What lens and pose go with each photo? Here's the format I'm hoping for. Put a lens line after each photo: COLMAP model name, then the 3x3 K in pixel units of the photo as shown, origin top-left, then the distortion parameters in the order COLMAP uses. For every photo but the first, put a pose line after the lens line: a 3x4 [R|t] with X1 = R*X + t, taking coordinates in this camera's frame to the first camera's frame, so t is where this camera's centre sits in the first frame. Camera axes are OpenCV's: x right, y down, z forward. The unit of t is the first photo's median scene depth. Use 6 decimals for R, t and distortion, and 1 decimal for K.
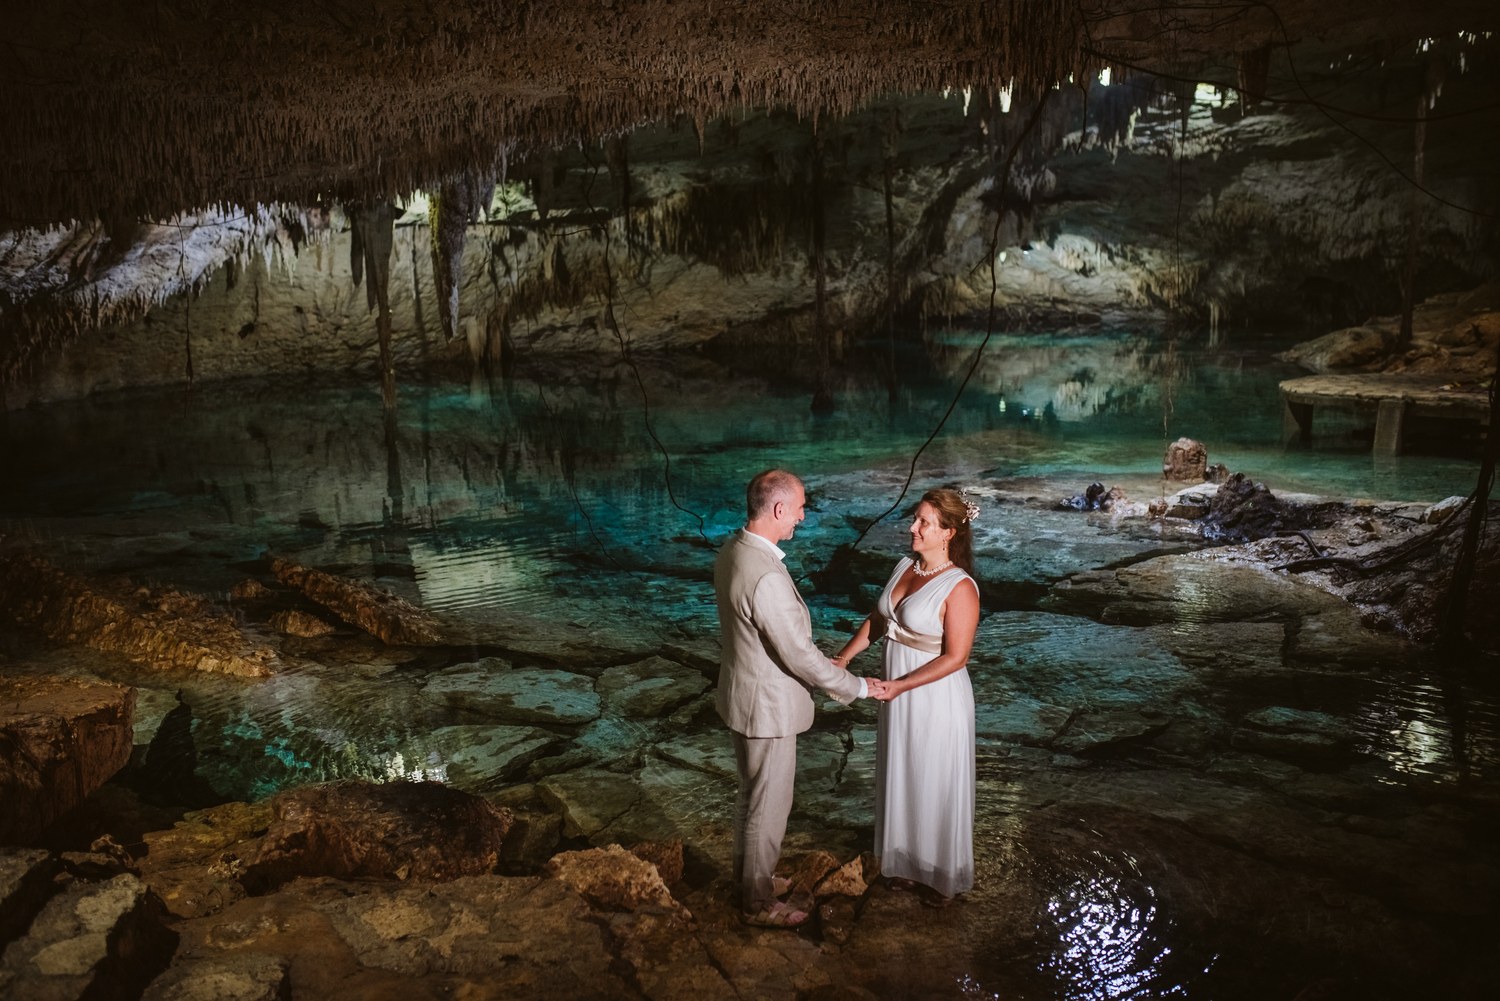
lens RADIAL K [[1278.1, 0, 750.0], [0, 1278.1, 500.5], [0, 0, 1]] dist [-0.049489, -0.006549]
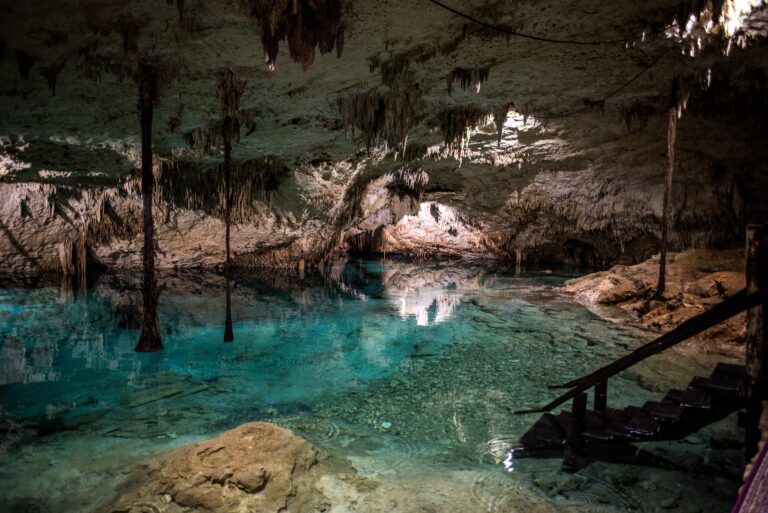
lens RADIAL K [[543.3, 0, 384.0], [0, 543.3, 256.5], [0, 0, 1]] dist [-0.052755, 0.000483]
pose [[0.993793, 0.037604, 0.104696, 0.110182], [-0.024191, 0.991664, -0.126559, -0.053889], [-0.108582, 0.123240, 0.986419, 0.303657]]
